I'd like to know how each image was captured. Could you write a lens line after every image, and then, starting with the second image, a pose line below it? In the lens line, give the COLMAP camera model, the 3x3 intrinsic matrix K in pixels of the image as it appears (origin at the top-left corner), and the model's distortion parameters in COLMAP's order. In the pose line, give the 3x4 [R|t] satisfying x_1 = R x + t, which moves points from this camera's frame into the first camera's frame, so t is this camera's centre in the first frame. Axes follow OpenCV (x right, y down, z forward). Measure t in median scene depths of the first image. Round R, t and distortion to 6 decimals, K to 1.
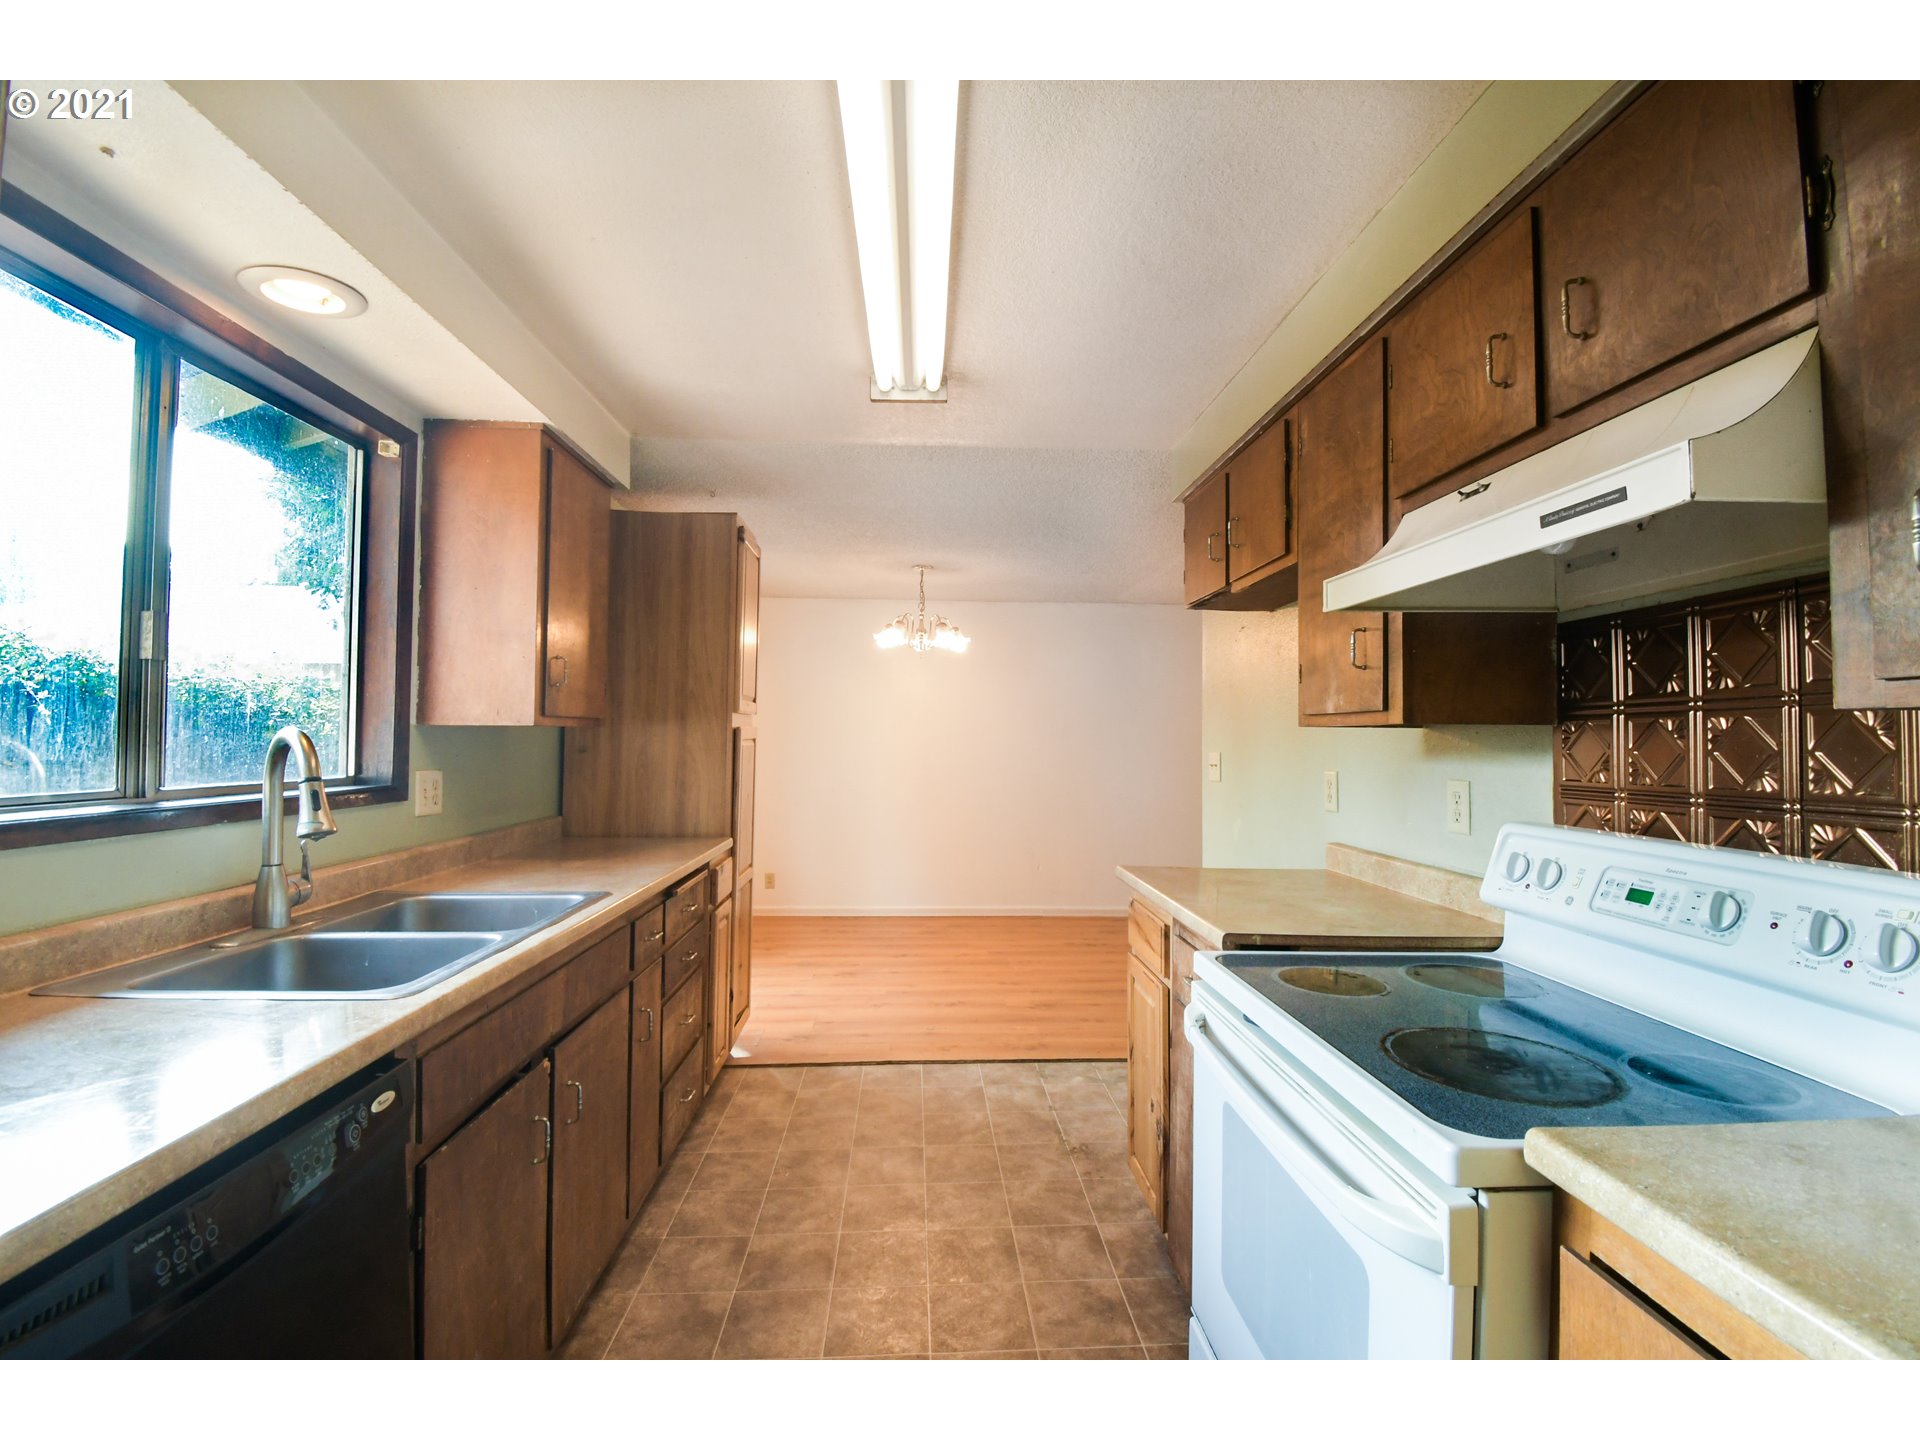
lens RADIAL K [[862.6, 0, 954.1], [0, 862.6, 712.7], [0, 0, 1]] dist [0.005442, -0.019665]
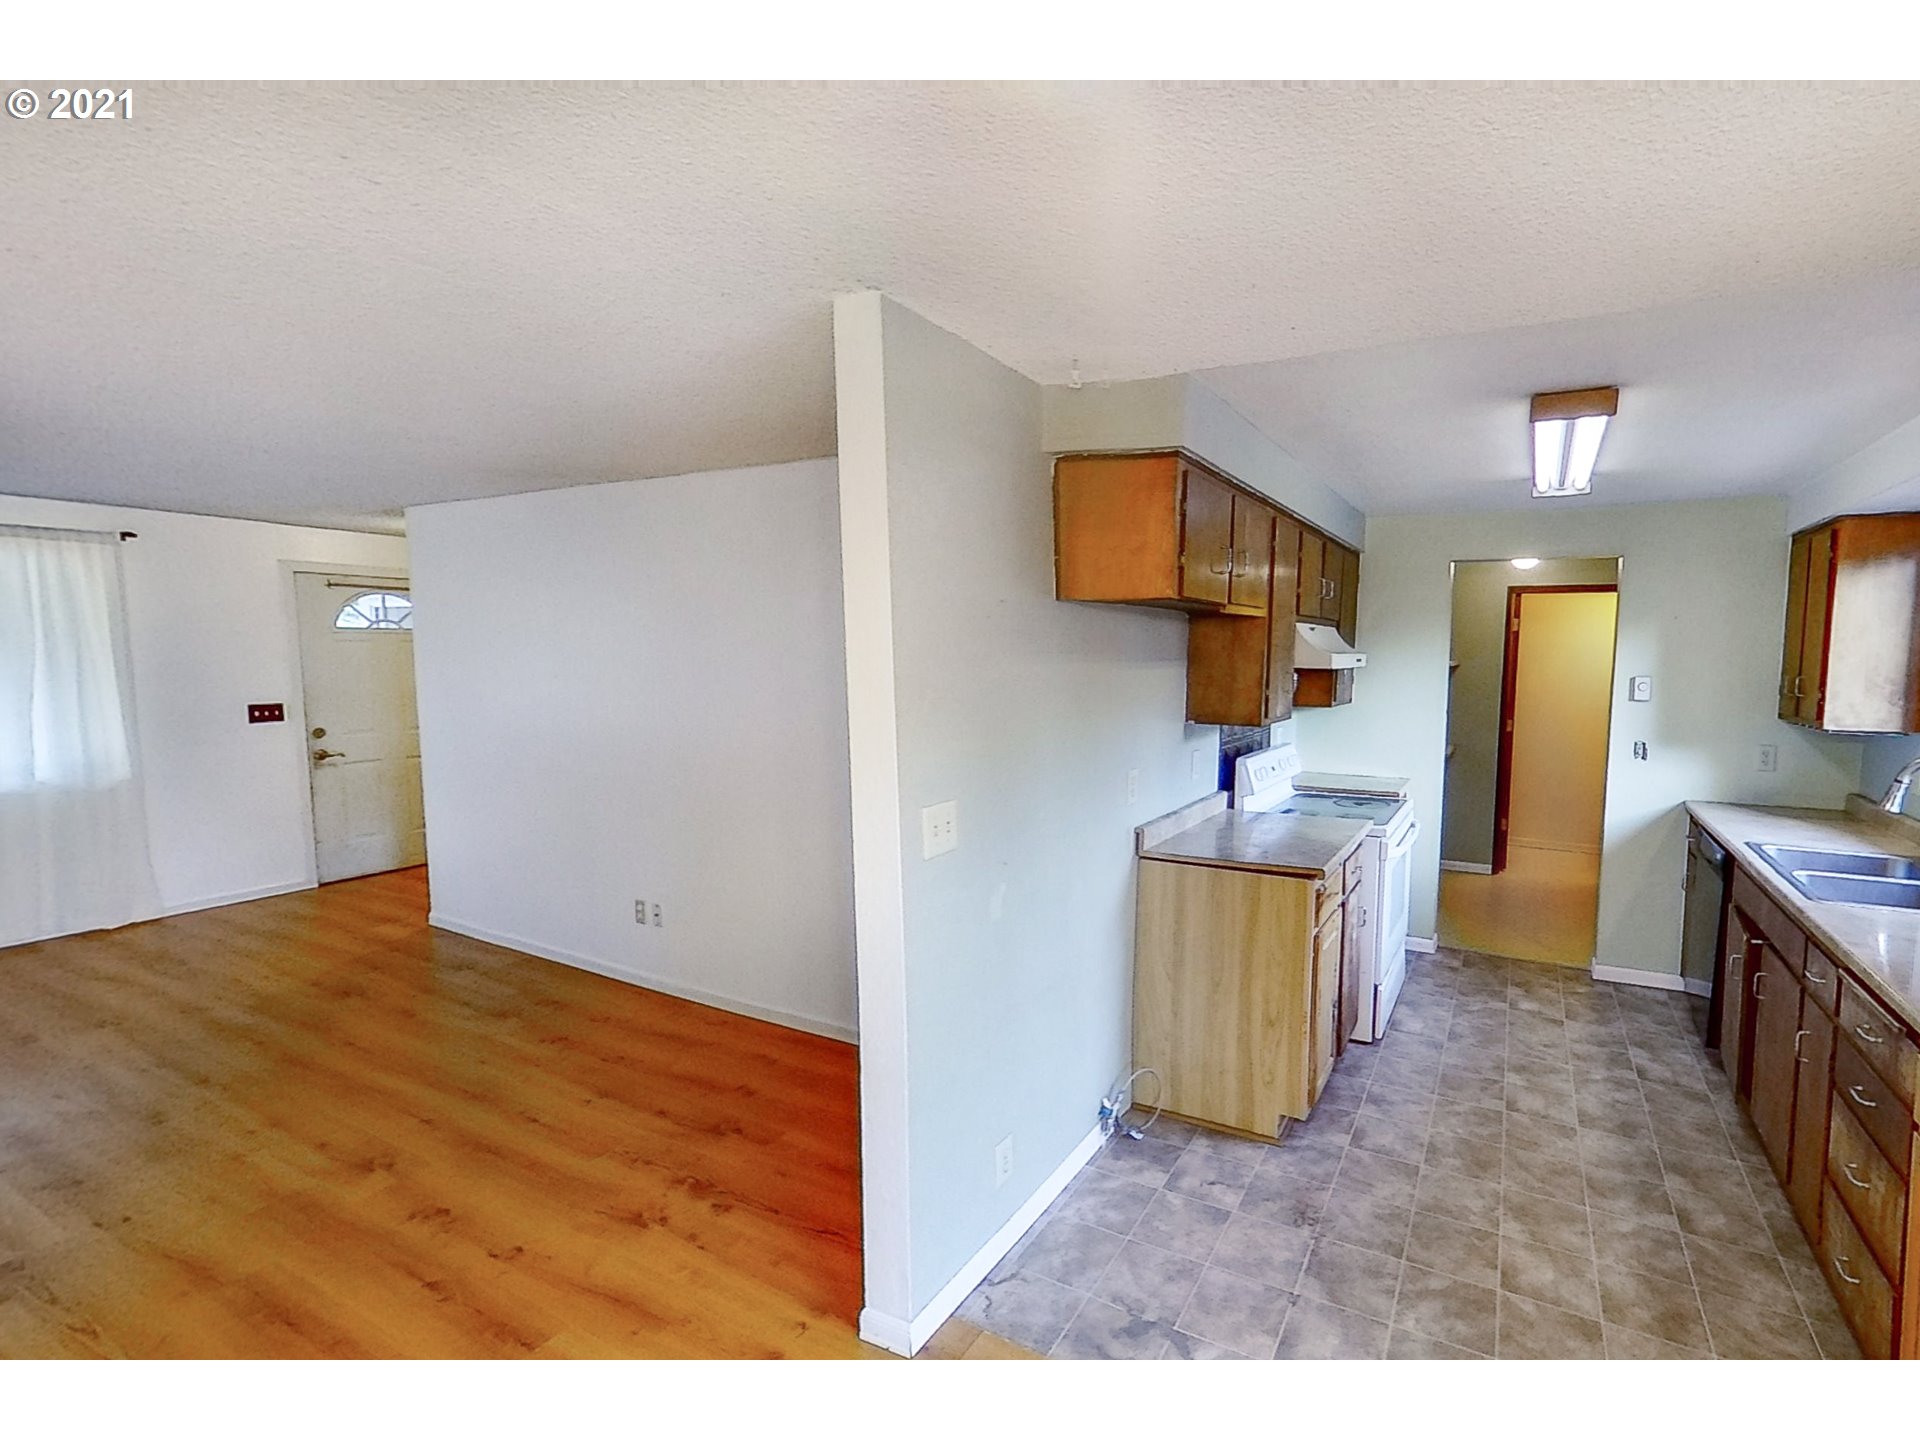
lens RADIAL K [[835.2, 0, 1106.6], [0, 835.2, 728.2], [0, 0, 1]] dist [0.000781, 0.000081]
pose [[-0.874420, -0.058002, 0.481690, -0.074827], [-0.028895, 0.997292, 0.067633, -0.070775], [-0.484309, 0.045221, -0.873728, 2.253417]]
